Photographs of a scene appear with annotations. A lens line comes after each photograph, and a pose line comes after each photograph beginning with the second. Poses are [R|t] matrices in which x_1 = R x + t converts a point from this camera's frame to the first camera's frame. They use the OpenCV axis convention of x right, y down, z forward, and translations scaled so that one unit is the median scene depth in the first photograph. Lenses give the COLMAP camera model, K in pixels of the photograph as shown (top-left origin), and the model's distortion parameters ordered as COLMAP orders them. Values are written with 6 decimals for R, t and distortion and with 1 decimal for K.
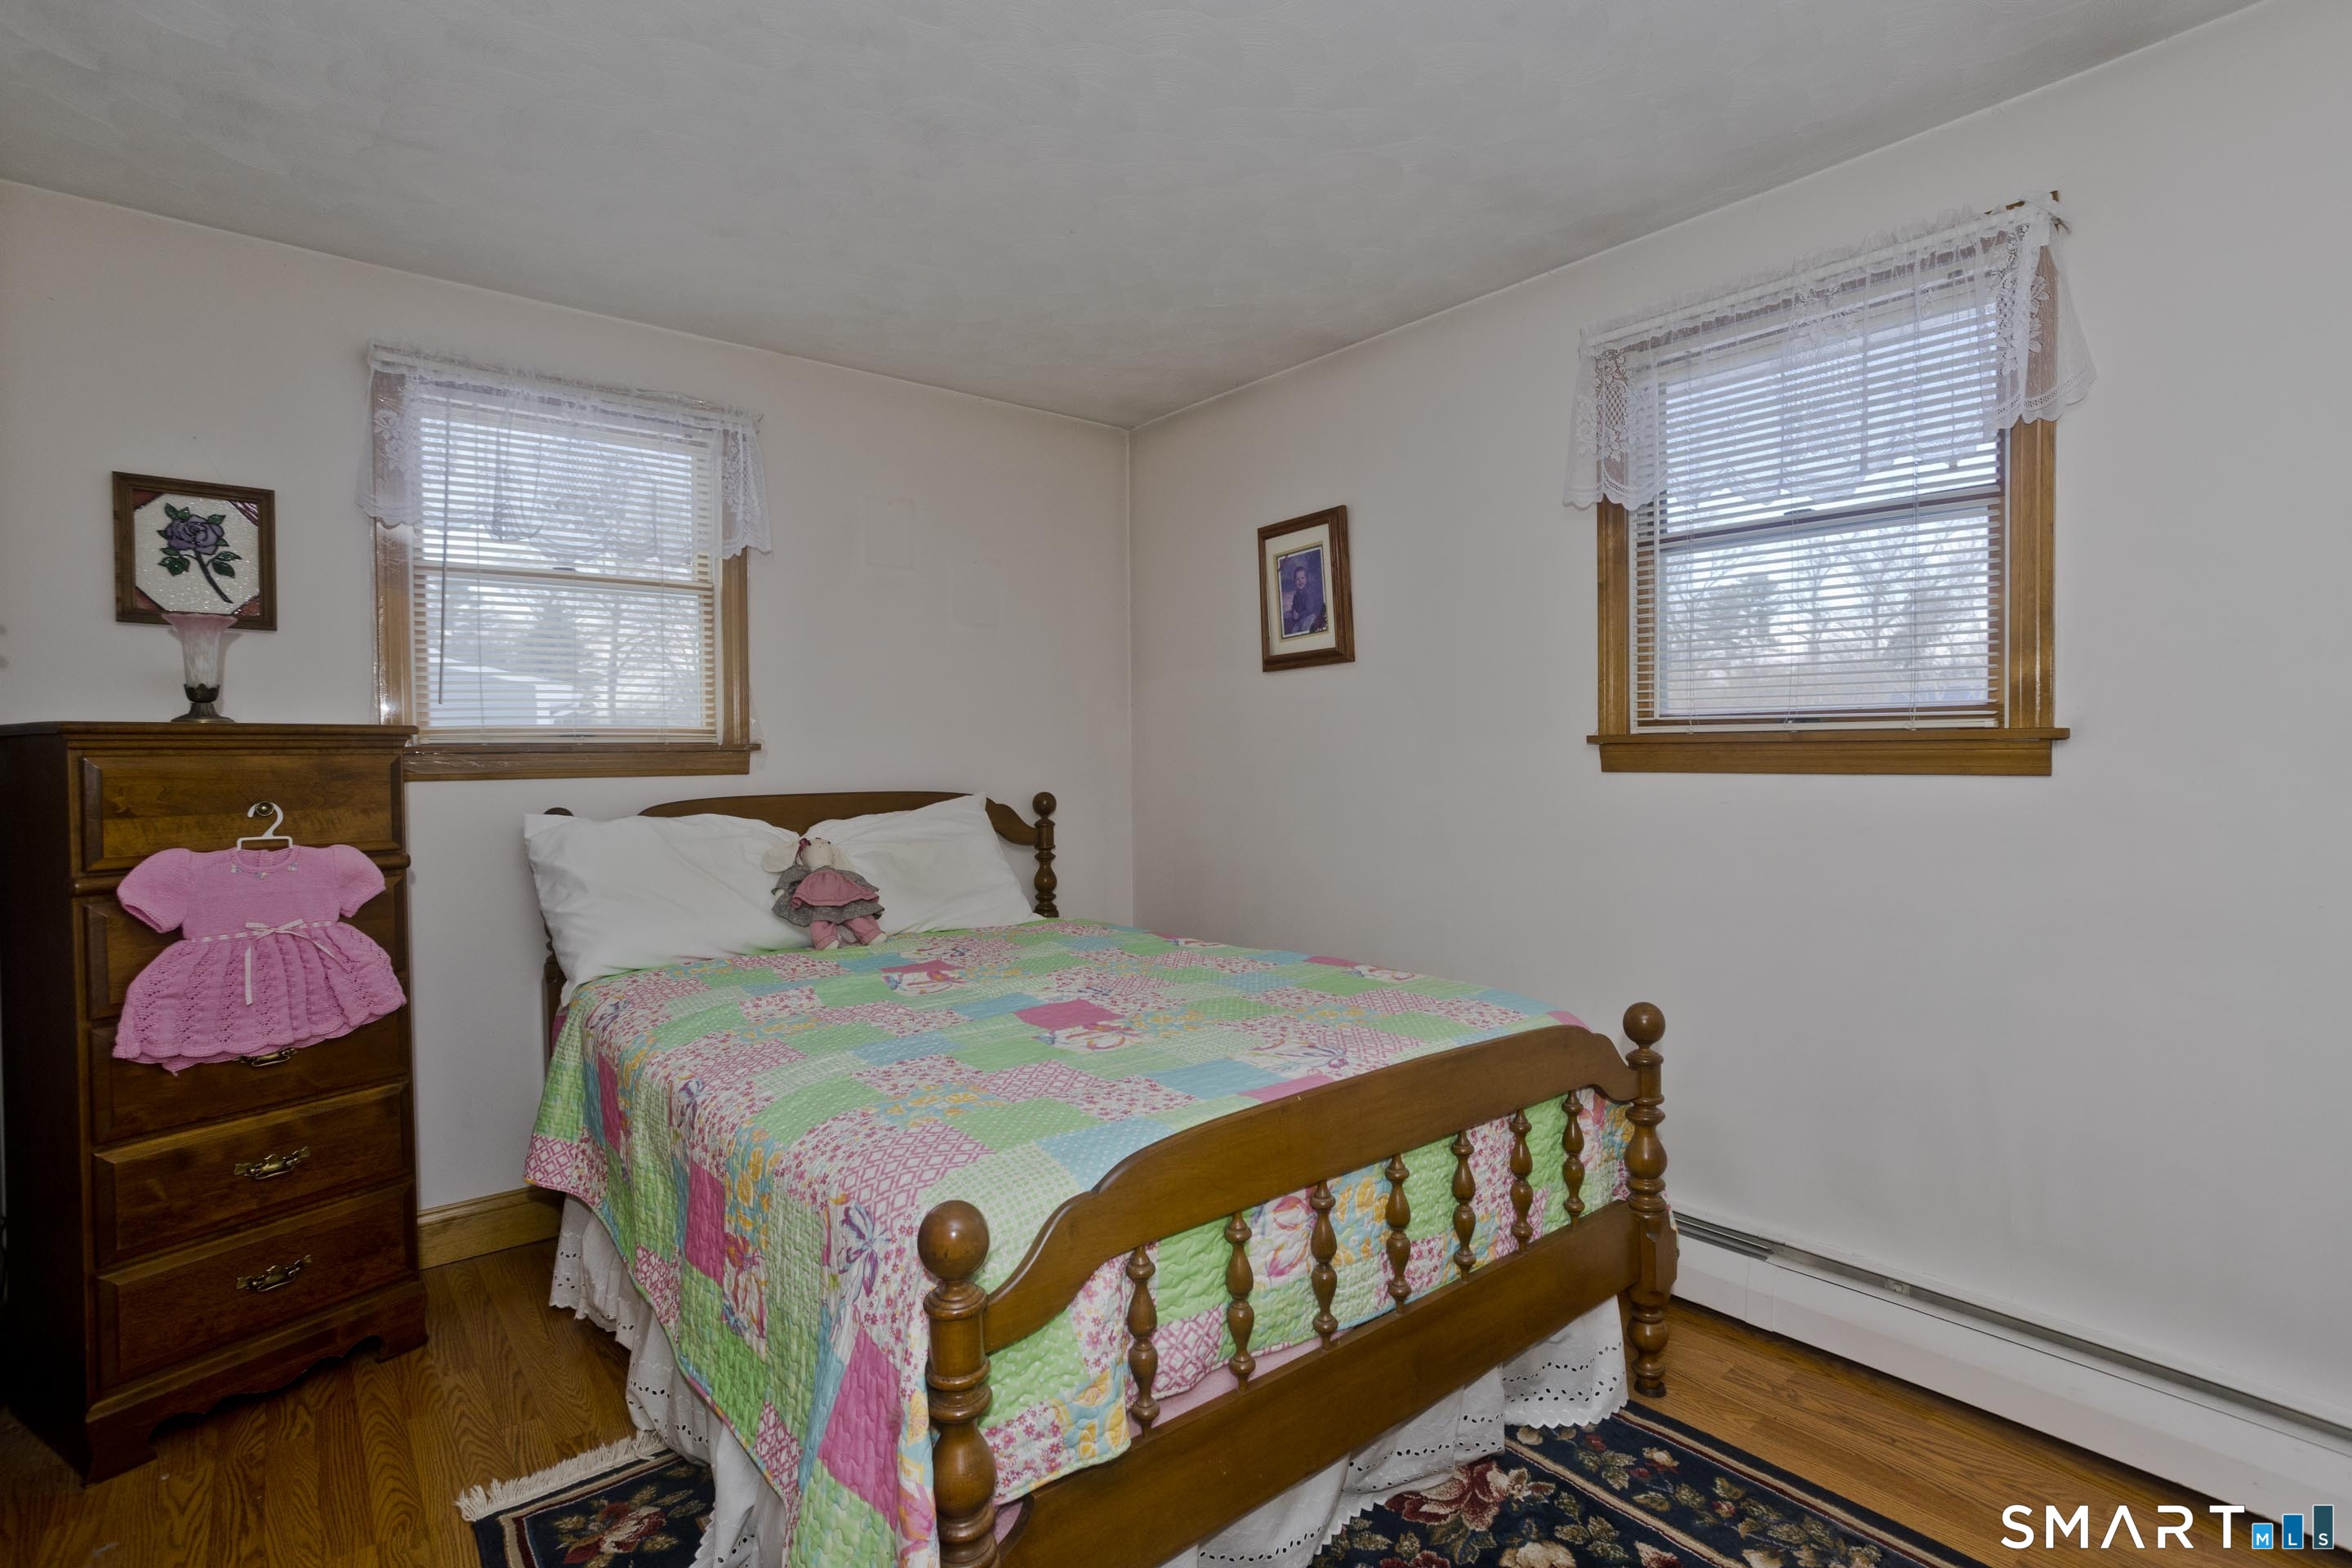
lens RADIAL K [[1131.3, 0, 1174.0], [0, 1131.3, 782.8], [0, 0, 1]] dist [-0.047840, 0.031923]
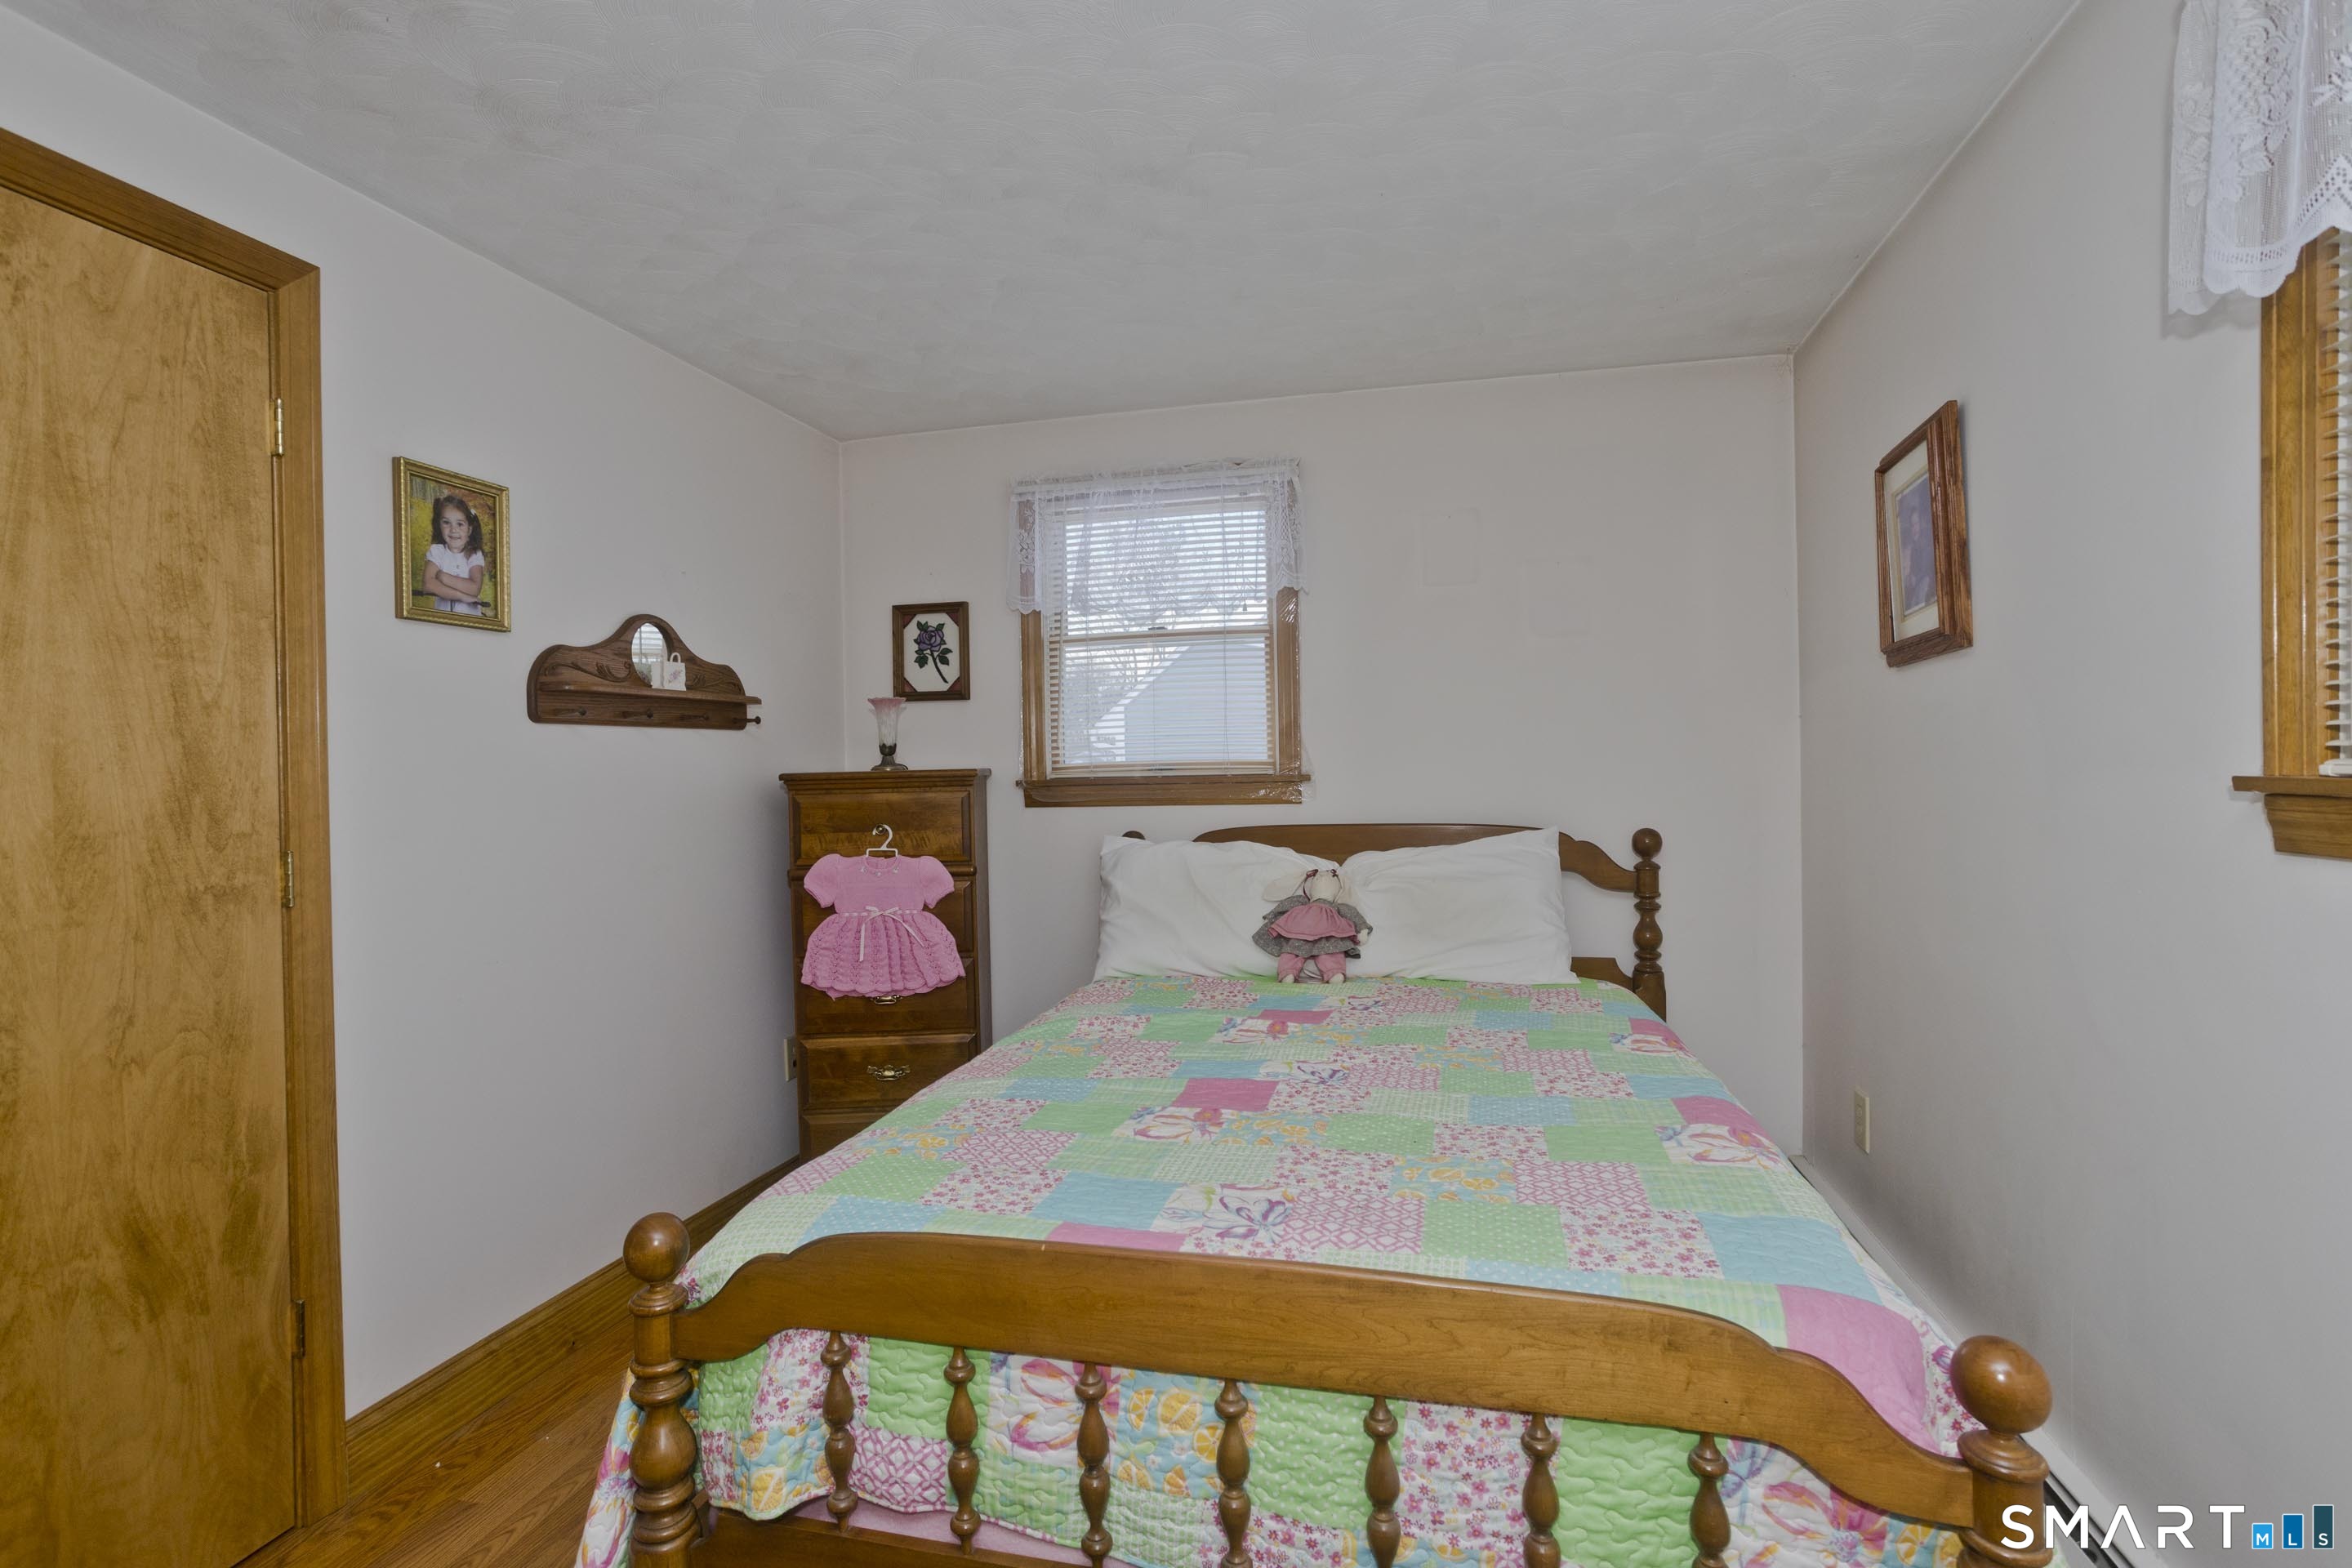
lens RADIAL K [[1131.3, 0, 1174.0], [0, 1131.3, 782.8], [0, 0, 1]] dist [-0.047840, 0.031923]
pose [[0.589852, 0.008634, -0.807465, 0.580037], [-0.006086, 0.999962, 0.006246, -0.047189], [0.807489, 0.001230, 0.589882, 0.411764]]
